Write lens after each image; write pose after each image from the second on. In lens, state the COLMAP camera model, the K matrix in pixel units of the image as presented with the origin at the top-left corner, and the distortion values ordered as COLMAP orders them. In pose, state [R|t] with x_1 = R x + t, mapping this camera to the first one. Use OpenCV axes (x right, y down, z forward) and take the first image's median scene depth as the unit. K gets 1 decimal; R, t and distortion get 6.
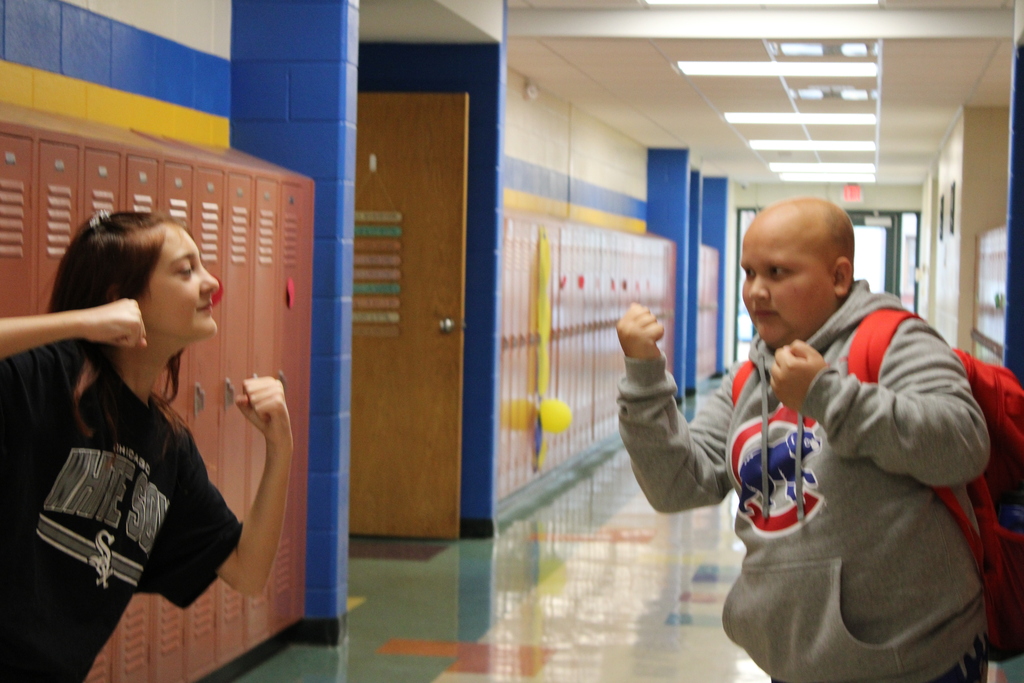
lens RADIAL K [[2341.6, 0, 512.5], [0, 2341.6, 342.4], [0, 0, 1]] dist [0.123871, 0.000000]
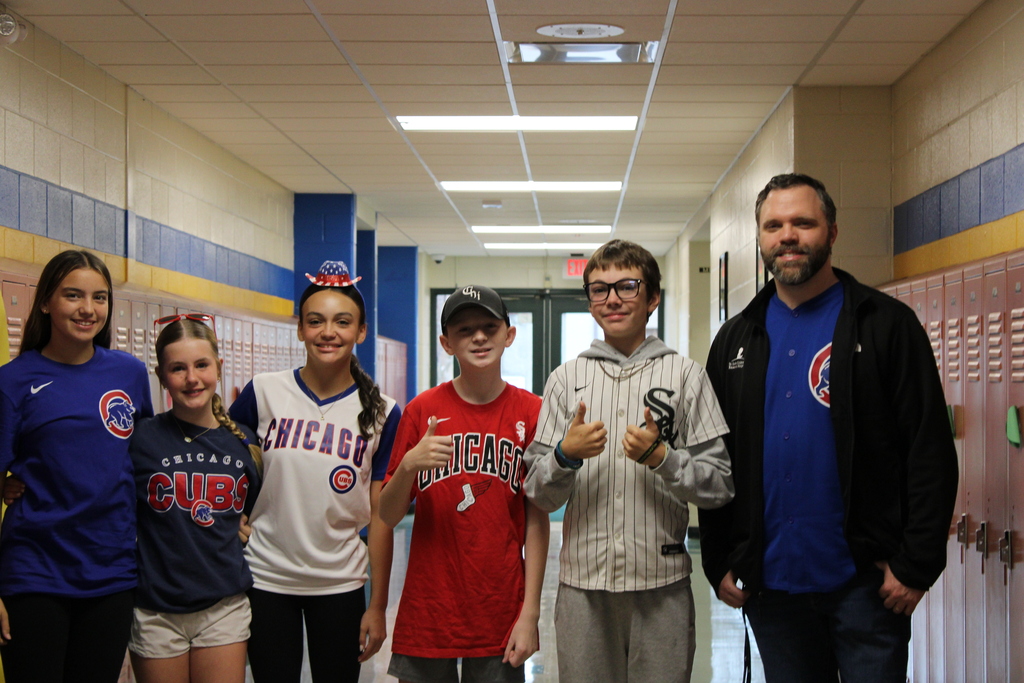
lens RADIAL K [[2341.6, 0, 511.9], [0, 2341.6, 342.3], [0, 0, 1]] dist [0.123871, 0.000000]
pose [[0.992072, -0.013355, 0.124956, 0.033492], [0.018856, 0.998899, -0.042949, -0.008455], [-0.124244, 0.044965, 0.991232, 0.304089]]
